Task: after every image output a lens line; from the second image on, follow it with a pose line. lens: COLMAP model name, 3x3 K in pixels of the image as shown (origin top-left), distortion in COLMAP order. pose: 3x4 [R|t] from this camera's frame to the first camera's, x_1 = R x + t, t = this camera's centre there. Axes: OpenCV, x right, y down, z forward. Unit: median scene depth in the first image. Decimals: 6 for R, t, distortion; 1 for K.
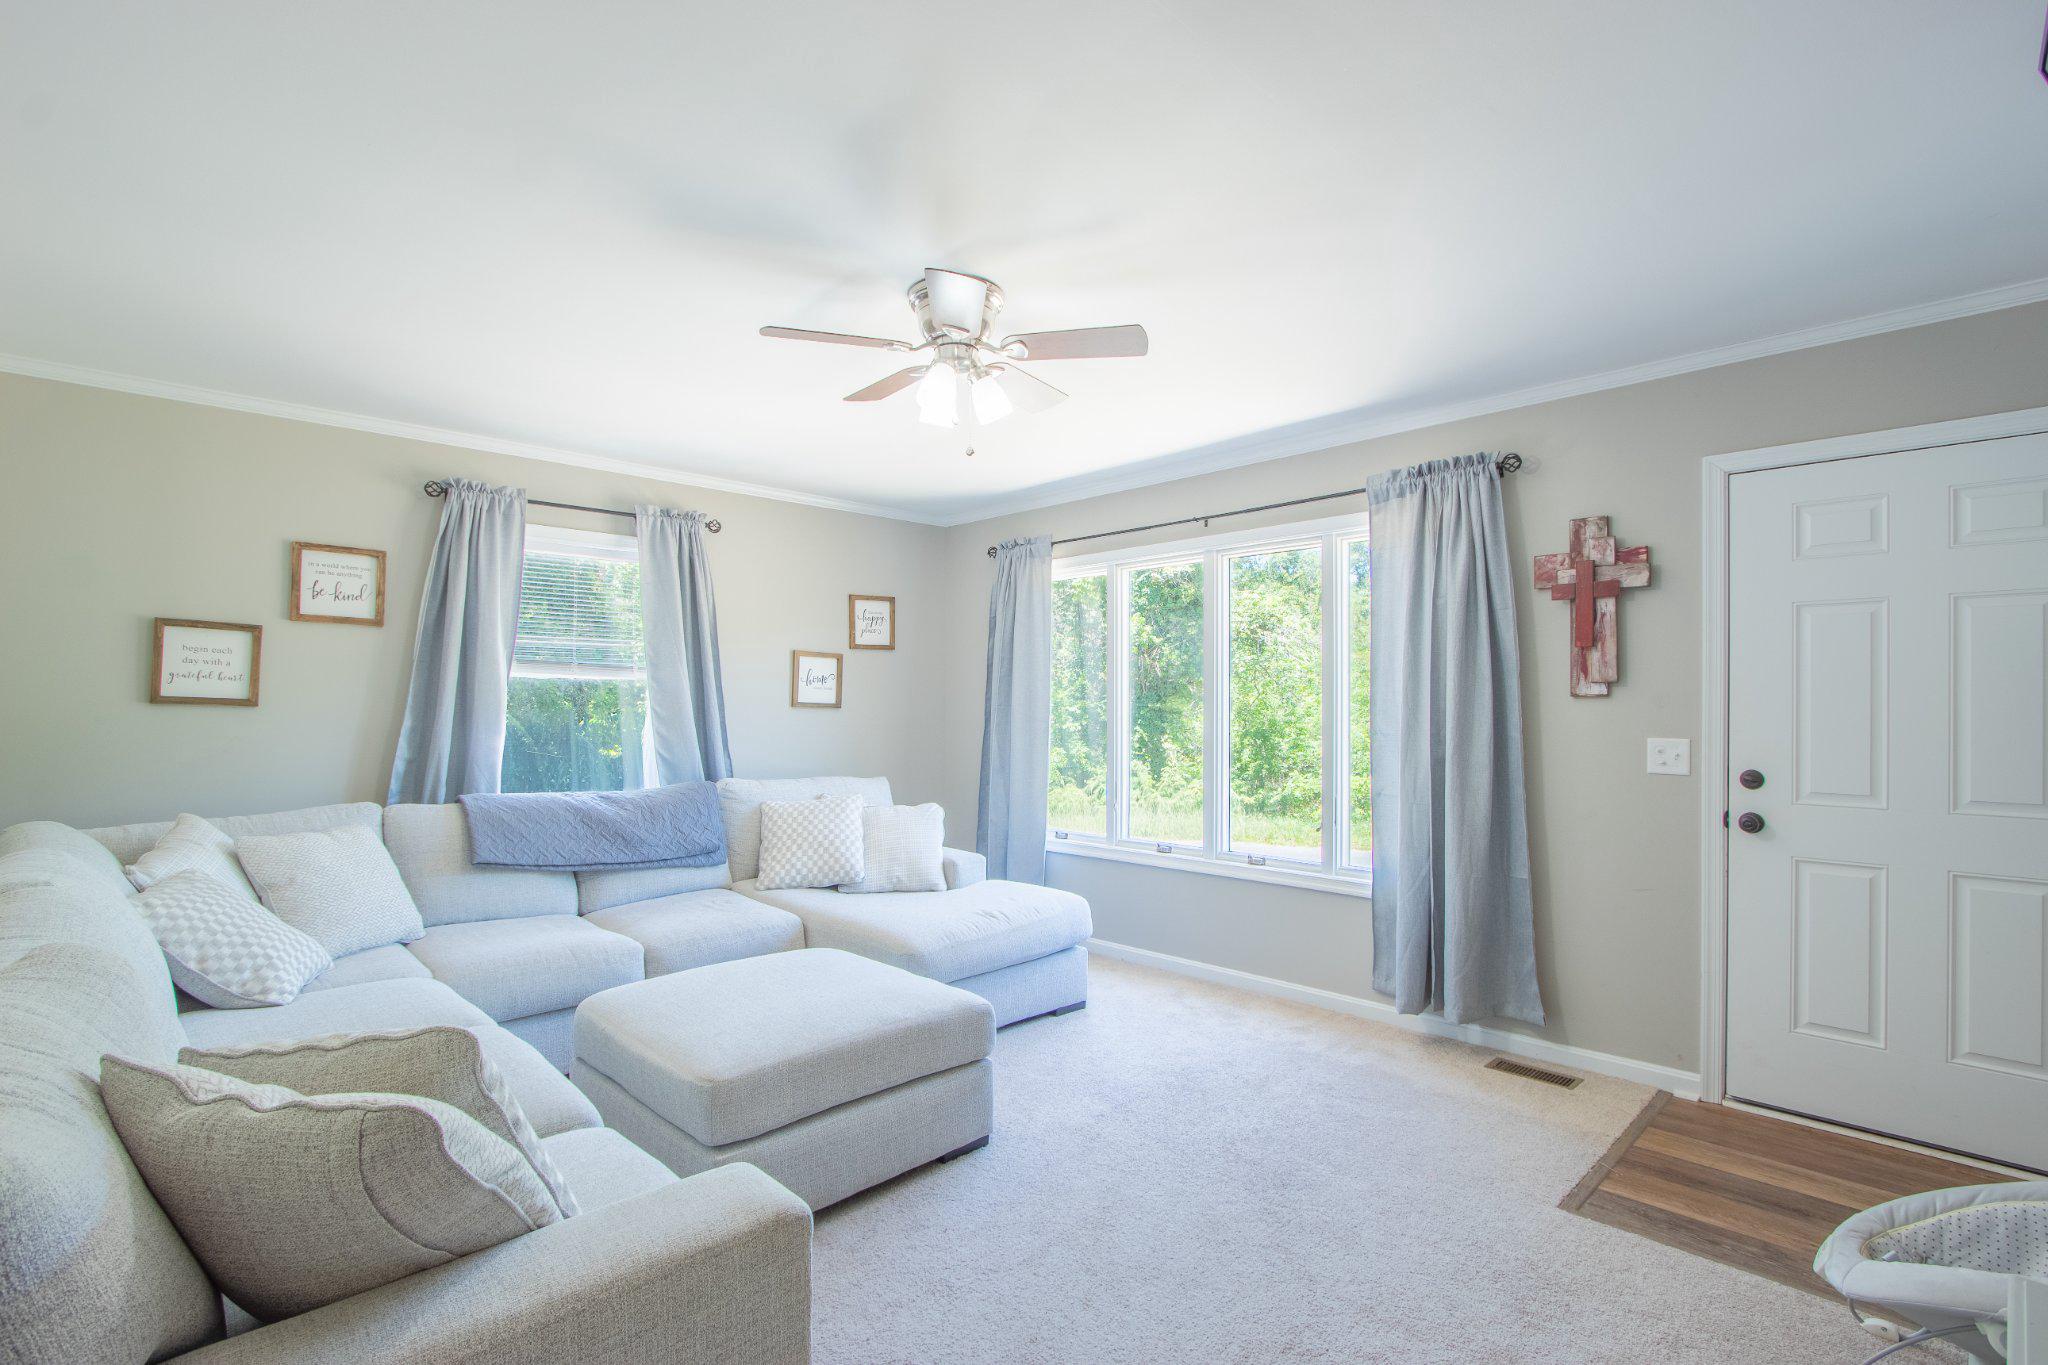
lens RADIAL K [[969.2, 0, 1015.9], [0, 969.2, 701.6], [0, 0, 1]] dist [-0.018374, 0.002017]
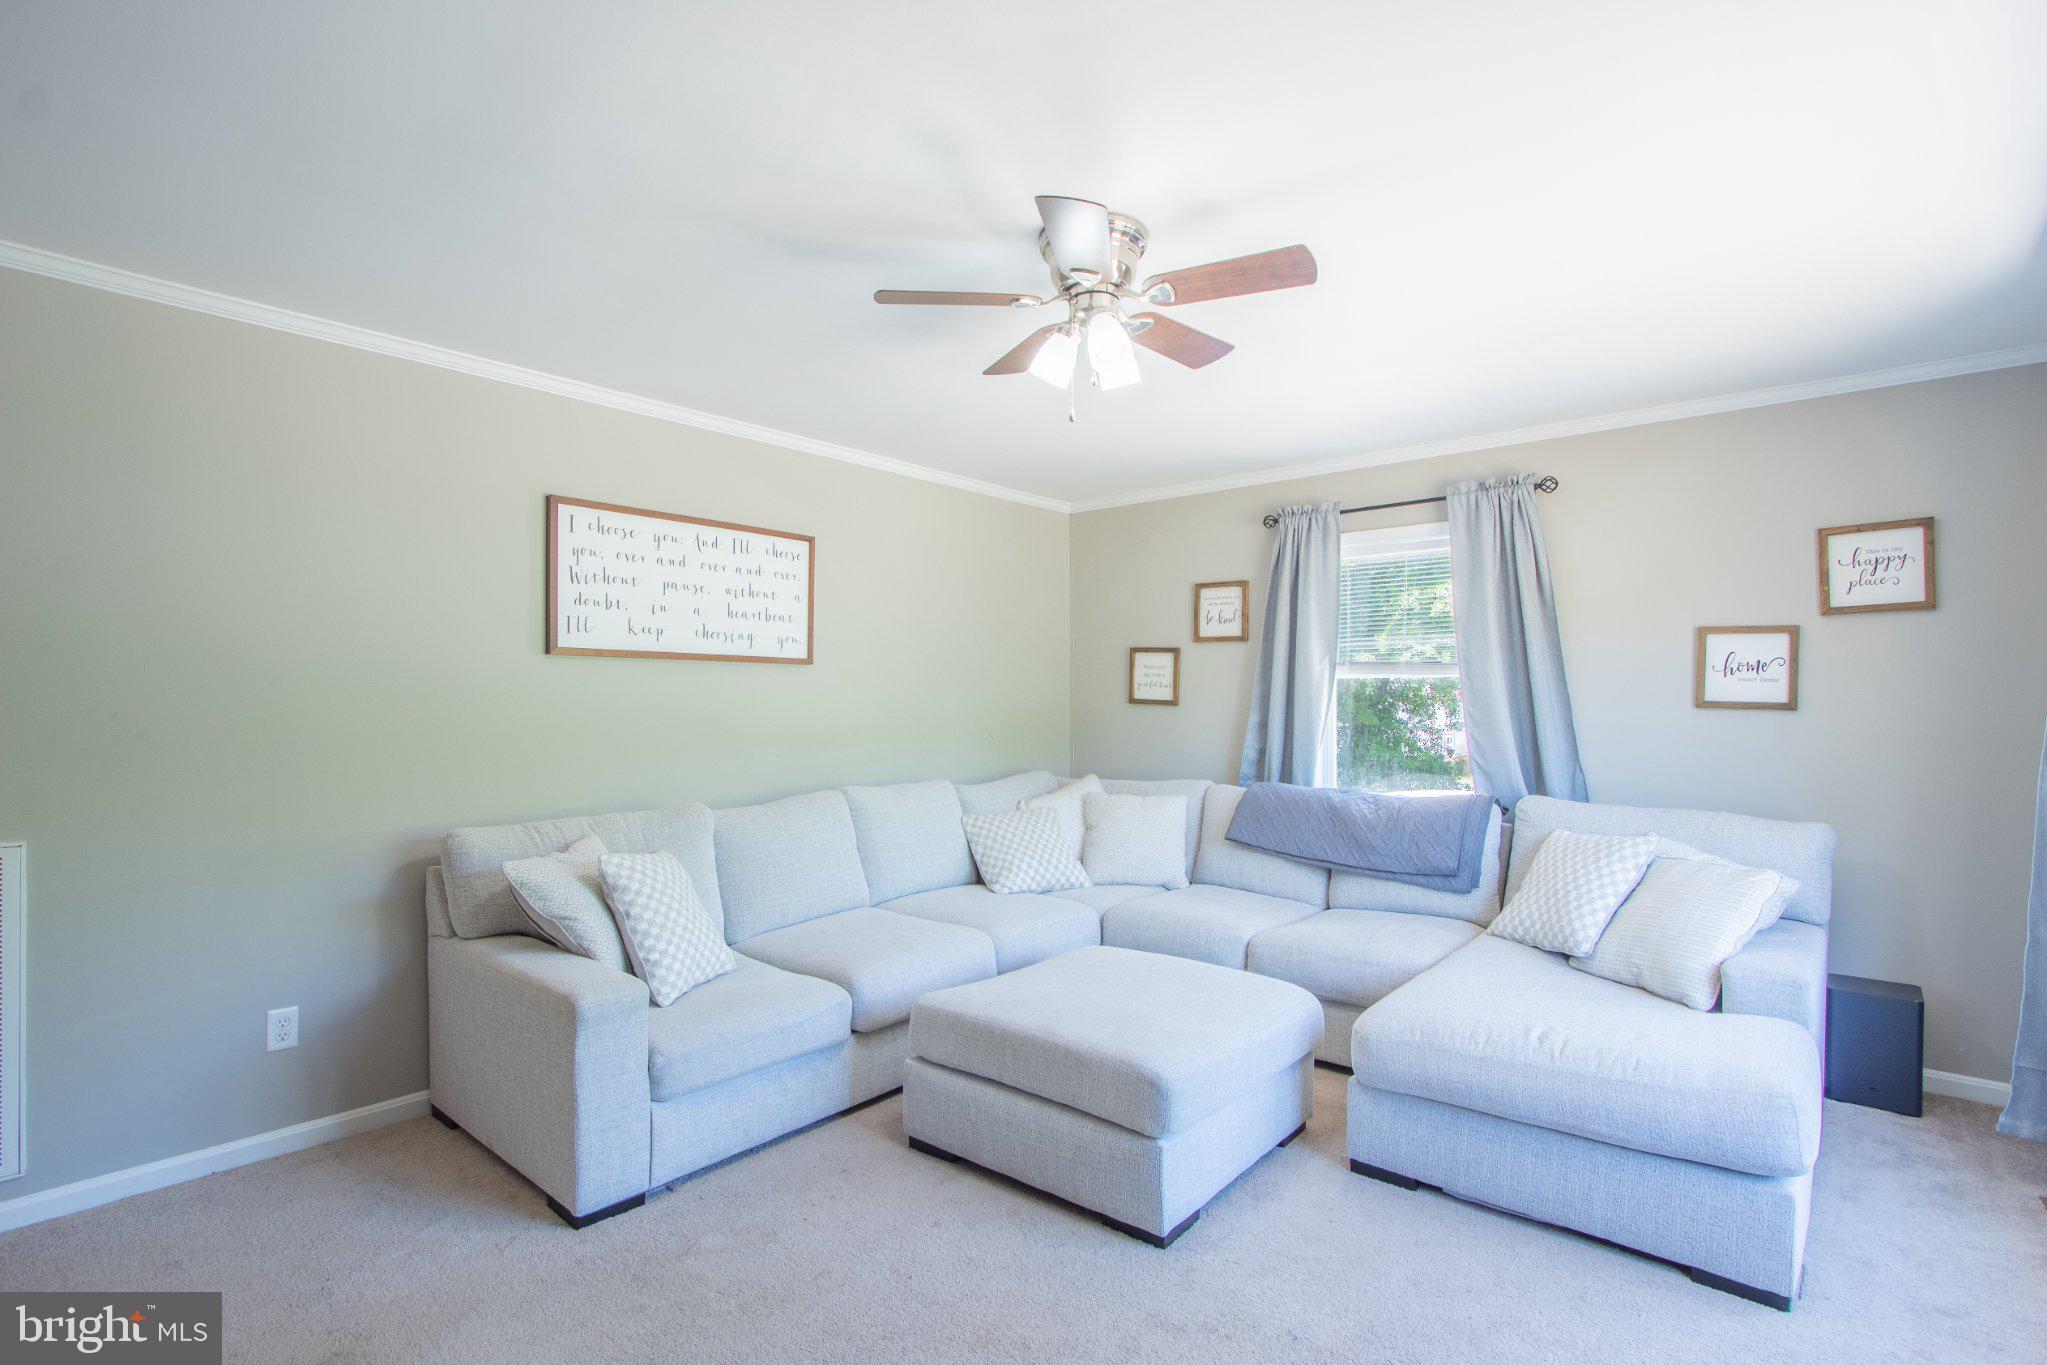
lens RADIAL K [[968.7, 0, 1015.4], [0, 968.7, 701.6], [0, 0, 1]] dist [-0.018374, 0.002017]
pose [[0.089361, -0.004279, -0.995990, 0.526944], [0.001126, 0.999991, -0.004195, 0.004151], [0.995999, -0.000747, 0.089365, 0.560576]]
